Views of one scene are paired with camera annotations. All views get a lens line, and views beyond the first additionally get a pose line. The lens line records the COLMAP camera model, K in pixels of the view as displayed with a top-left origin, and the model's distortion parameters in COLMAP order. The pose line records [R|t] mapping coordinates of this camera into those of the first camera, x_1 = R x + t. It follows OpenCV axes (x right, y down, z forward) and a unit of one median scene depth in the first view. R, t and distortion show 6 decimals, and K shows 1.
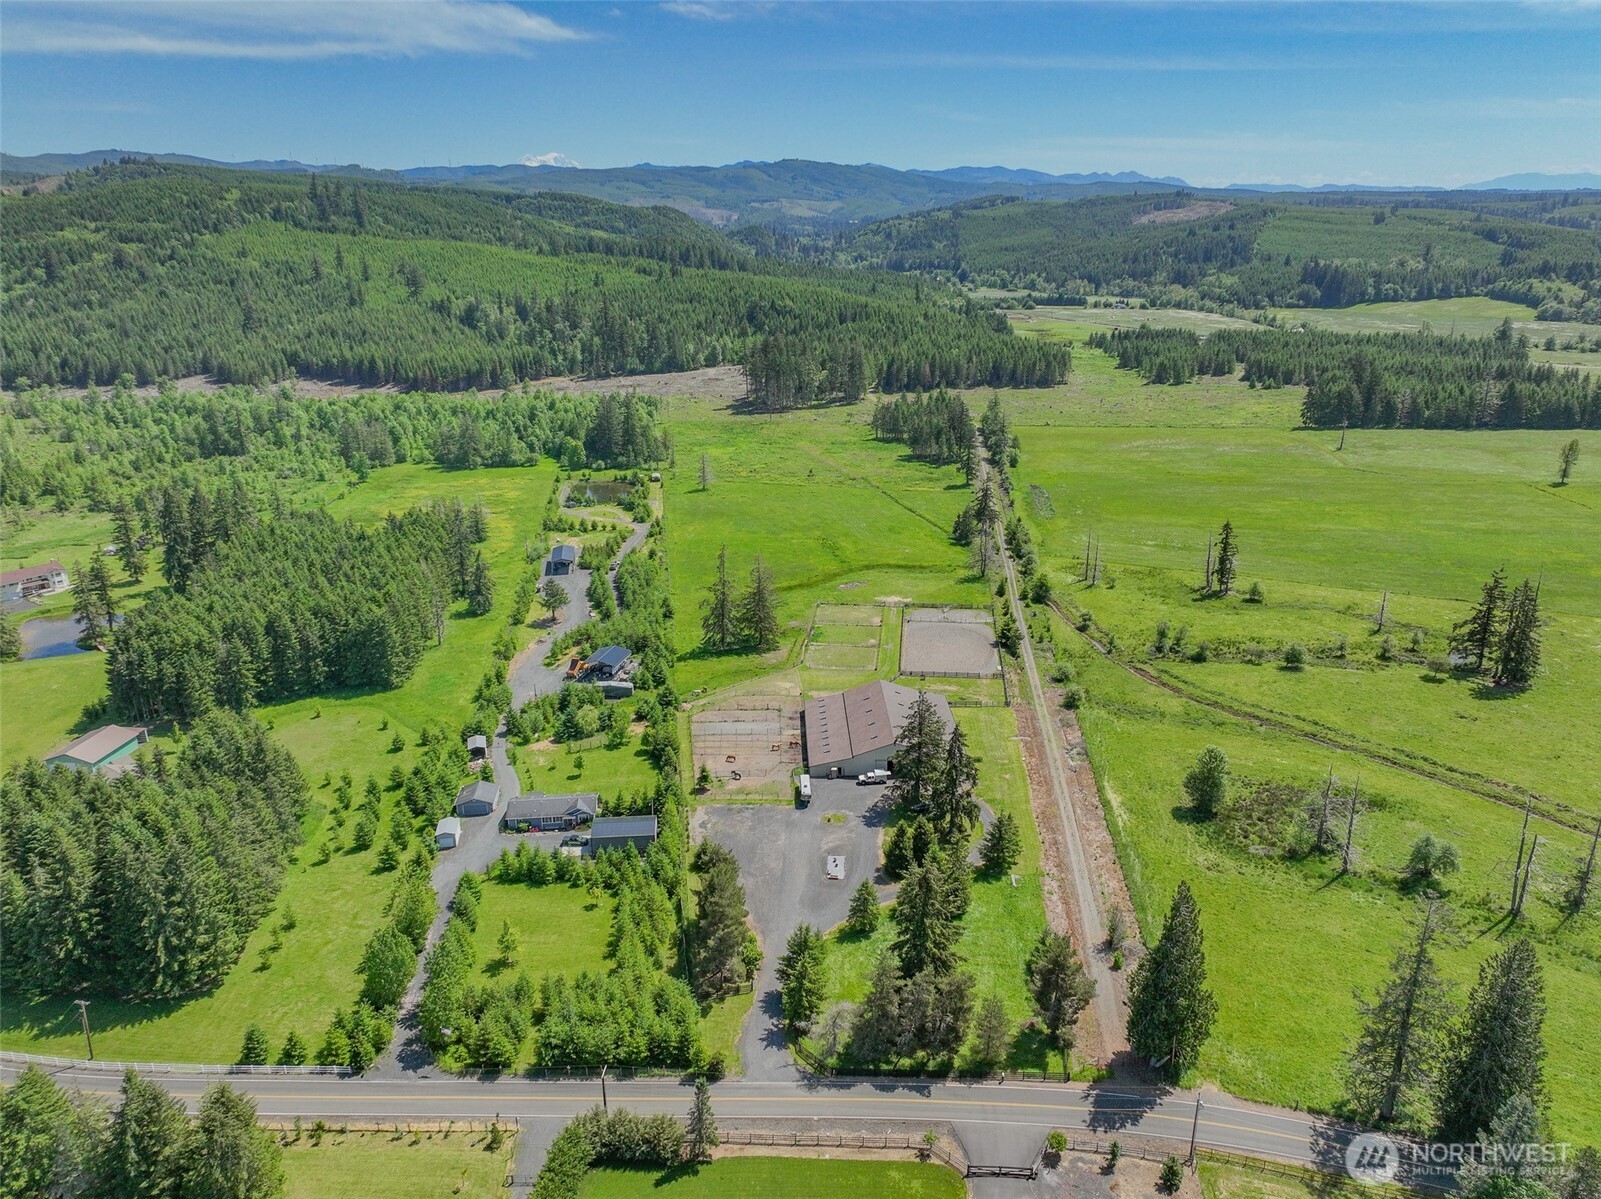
lens RADIAL K [[1169.9, 0, 810.0], [0, 1169.9, 597.7], [0, 0, 1]] dist [0.002844, 0.013118]
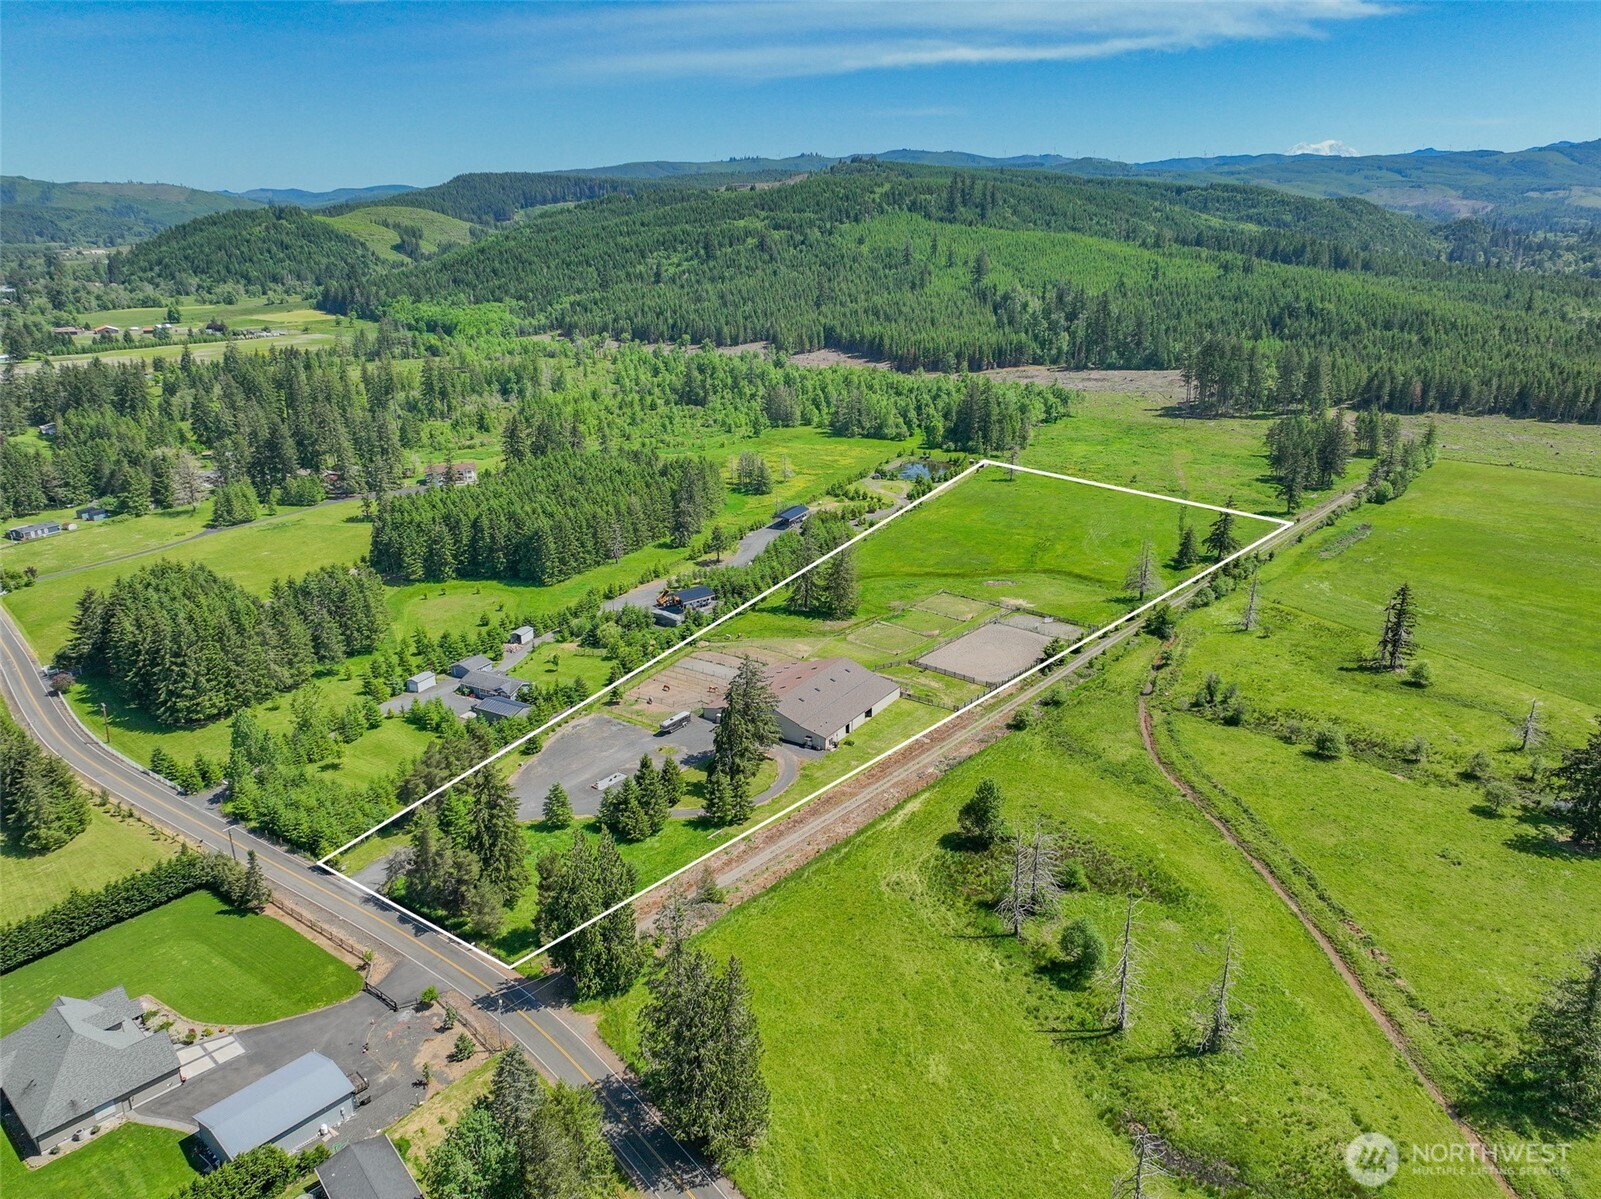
lens RADIAL K [[1169.9, 0, 810.0], [0, 1169.9, 597.7], [0, 0, 1]] dist [0.002844, 0.013118]
pose [[0.824958, 0.183699, -0.534508, 0.186586], [-0.180032, 0.981855, 0.059582, -0.012226], [0.535755, 0.047076, 0.843060, 0.031571]]
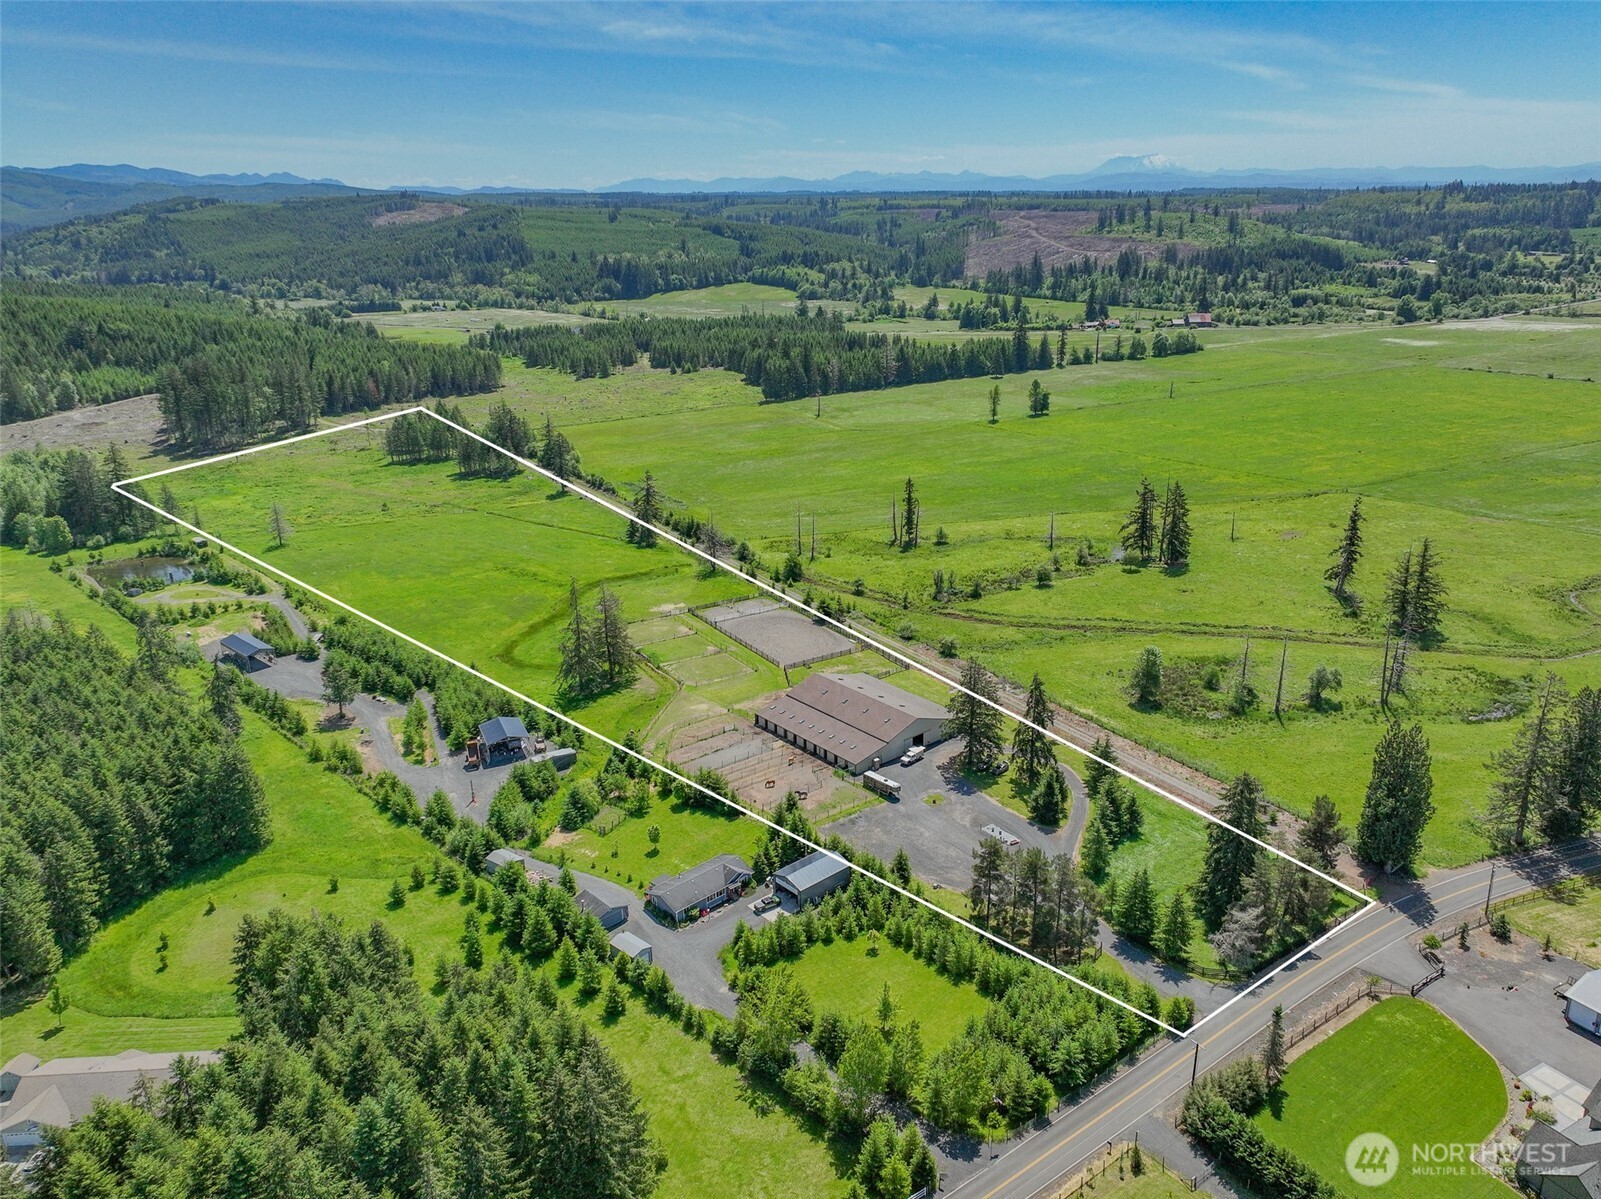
lens RADIAL K [[1169.9, 0, 810.0], [0, 1169.9, 597.7], [0, 0, 1]] dist [0.002844, 0.013118]
pose [[0.788491, -0.203388, 0.580444, -0.164132], [0.204359, 0.976759, 0.064651, -0.018723], [-0.580103, 0.067642, 0.811729, 0.059239]]
